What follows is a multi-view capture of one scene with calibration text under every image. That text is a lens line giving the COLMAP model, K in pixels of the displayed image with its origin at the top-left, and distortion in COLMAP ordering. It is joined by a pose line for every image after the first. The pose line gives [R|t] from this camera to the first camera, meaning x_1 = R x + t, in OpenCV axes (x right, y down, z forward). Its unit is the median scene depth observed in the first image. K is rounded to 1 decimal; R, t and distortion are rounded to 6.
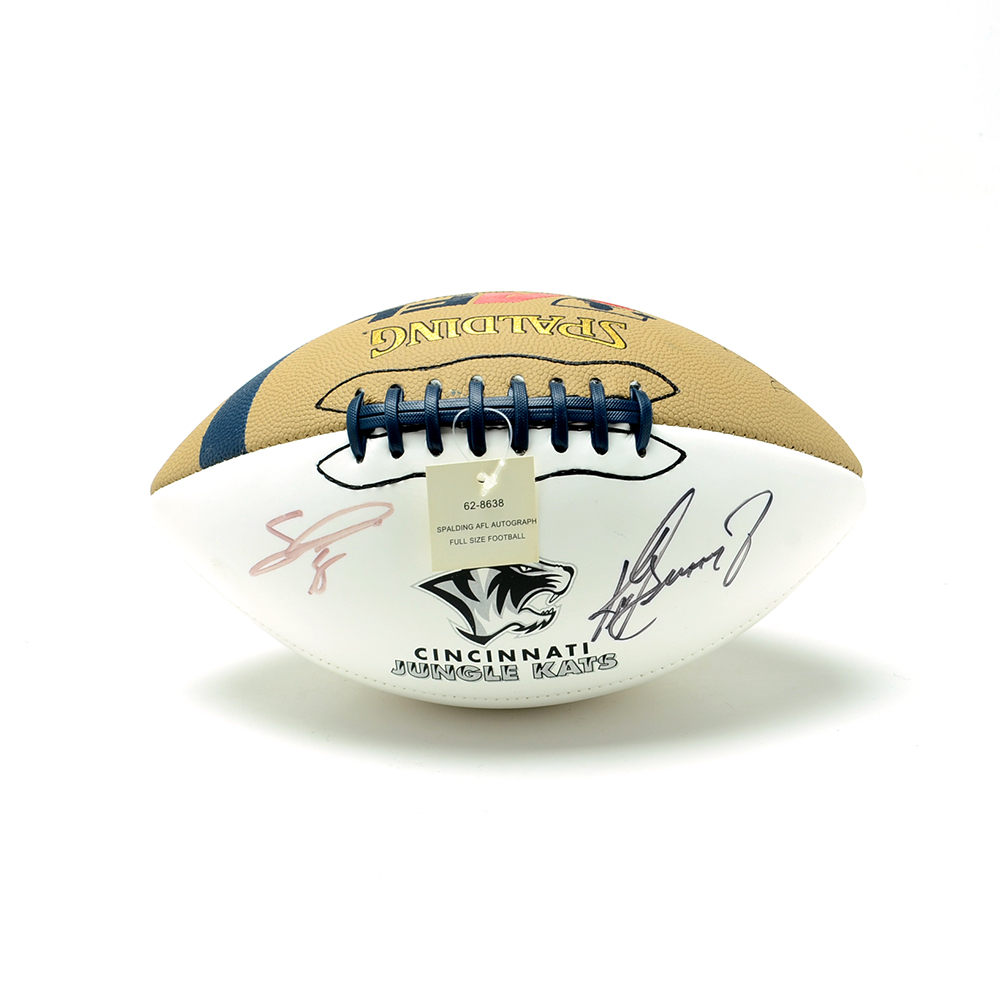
lens RADIAL K [[2367.6, 0, 500.0], [0, 2367.6, 500.0], [0, 0, 1]] dist [0.048849, -0.060812]
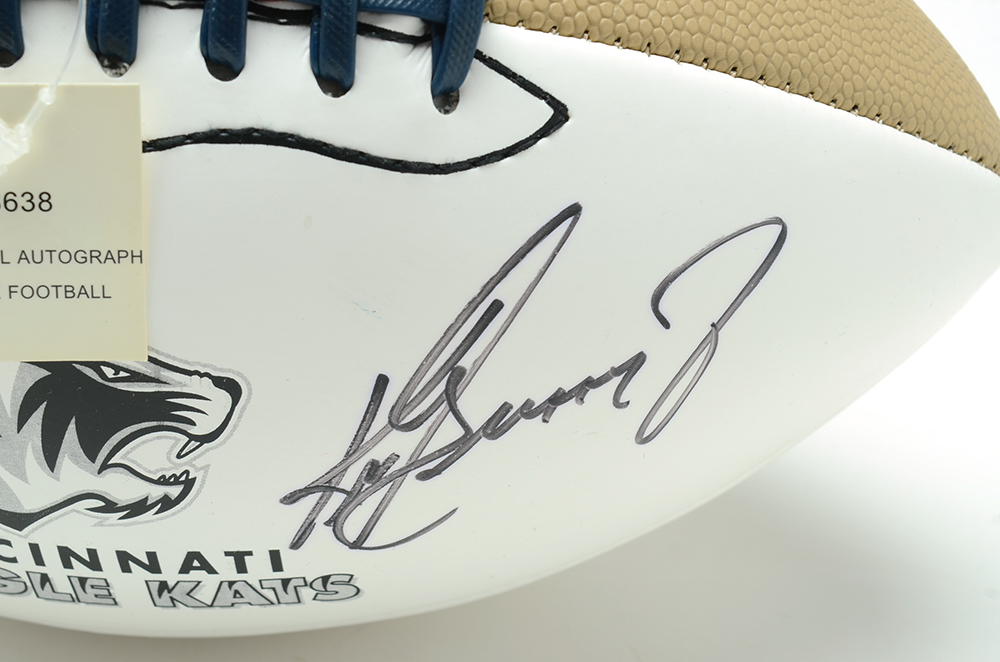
lens RADIAL K [[2200.1, 0, 500.0], [0, 2200.1, 331.0], [0, 0, 1]] dist [0.049348, 0.235732]
pose [[0.994369, 0.104477, -0.017752, 0.077103], [-0.099864, 0.979852, 0.172968, -0.044426], [0.035466, -0.170221, 0.984767, 0.645148]]
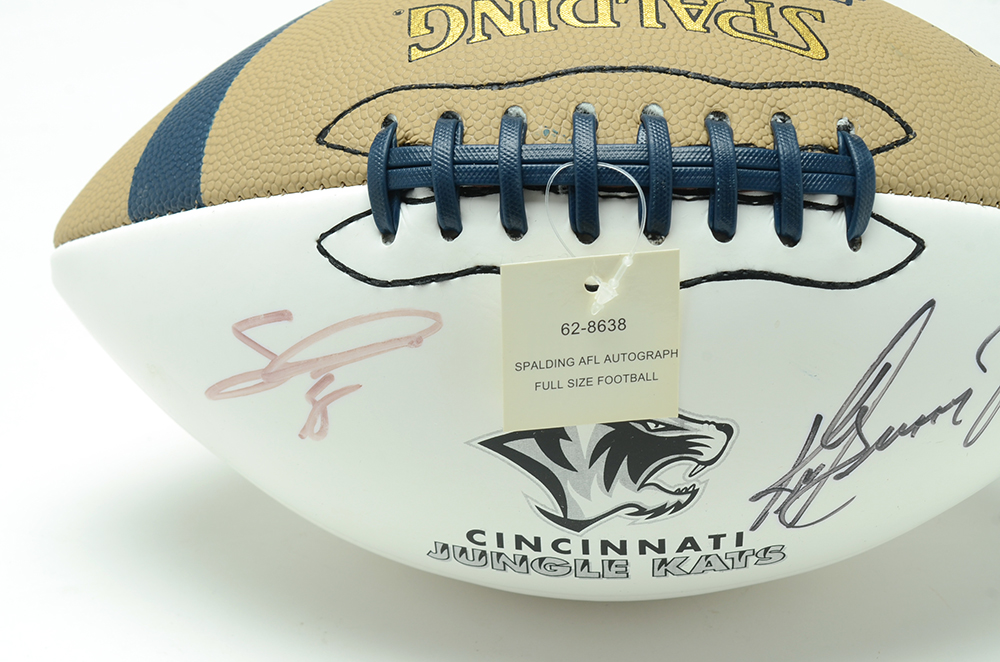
lens RADIAL K [[2200.1, 0, 500.0], [0, 2200.1, 331.0], [0, 0, 1]] dist [0.049348, 0.235732]
pose [[0.999442, 0.029414, 0.015819, -0.038470], [-0.031469, 0.988025, 0.151052, -0.078817], [-0.011187, -0.151465, 0.988399, 0.435447]]
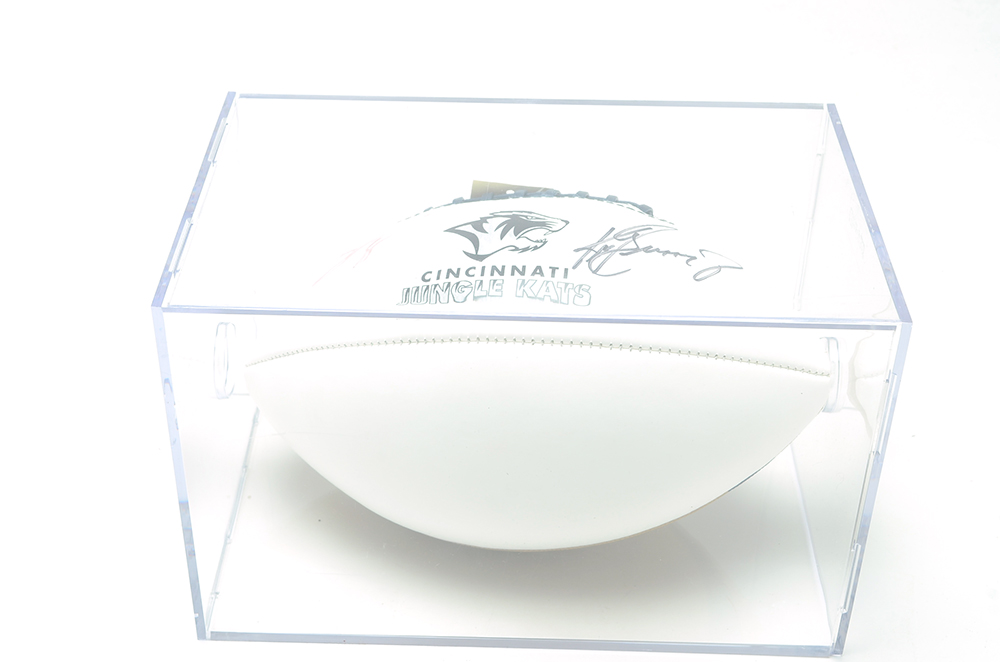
lens RADIAL K [[1548.3, 0, 500.0], [0, 1548.3, 331.0], [0, 0, 1]] dist [0.006527, 0.001013]
pose [[0.969548, 0.058834, -0.237730, 0.186993], [-0.244679, 0.191252, -0.950555, 0.796665], [-0.010459, 0.979776, 0.199823, 0.884785]]
